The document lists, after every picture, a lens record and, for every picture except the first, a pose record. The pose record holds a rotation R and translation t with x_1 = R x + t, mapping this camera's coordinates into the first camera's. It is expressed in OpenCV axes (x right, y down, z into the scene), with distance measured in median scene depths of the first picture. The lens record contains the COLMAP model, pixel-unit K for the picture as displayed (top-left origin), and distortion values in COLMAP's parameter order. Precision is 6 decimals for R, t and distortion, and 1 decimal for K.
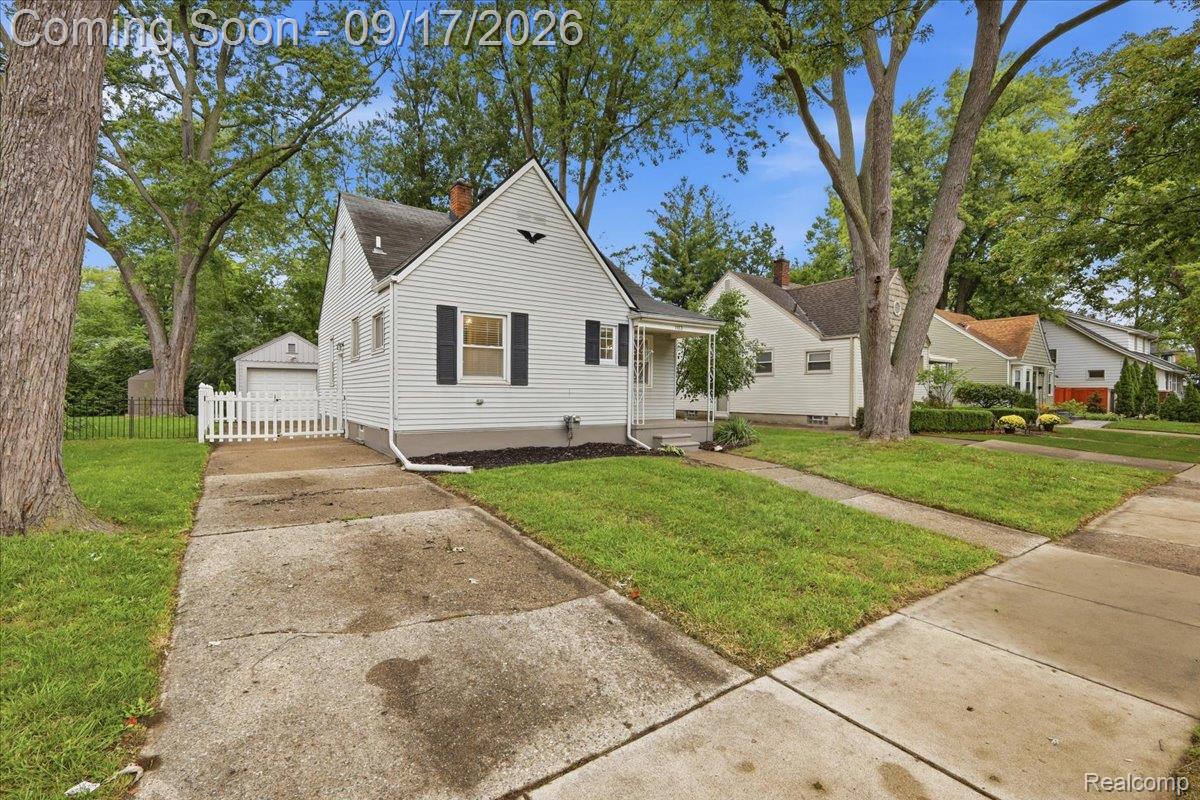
lens RADIAL K [[528.8, 0, 600.0], [0, 528.8, 395.8], [0, 0, 1]] dist [0.002837, -0.000131]
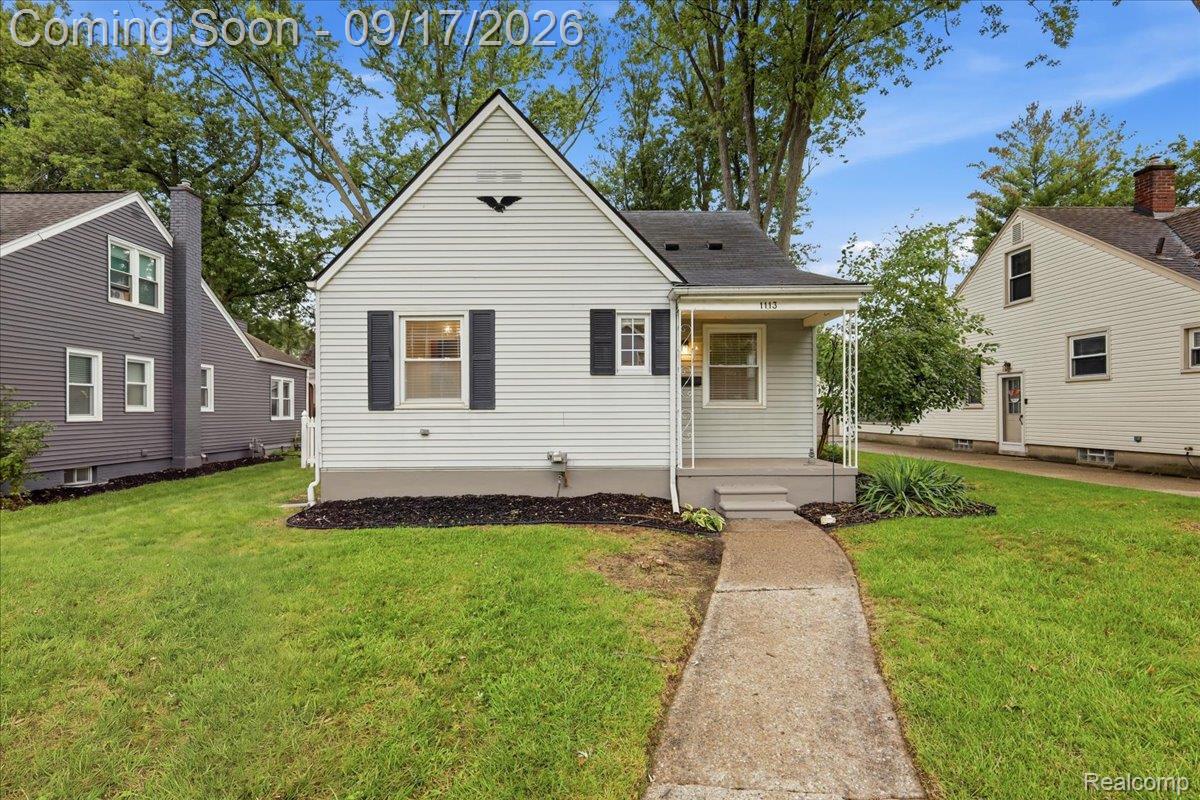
lens RADIAL K [[524.0, 0, 603.2], [0, 524.0, 404.4], [0, 0, 1]] dist [-0.000254, 0.000106]
pose [[0.821214, -0.019831, -0.570276, 0.369673], [0.009089, 0.999724, -0.021677, -0.008874], [0.570549, 0.012618, 0.821167, 0.472523]]
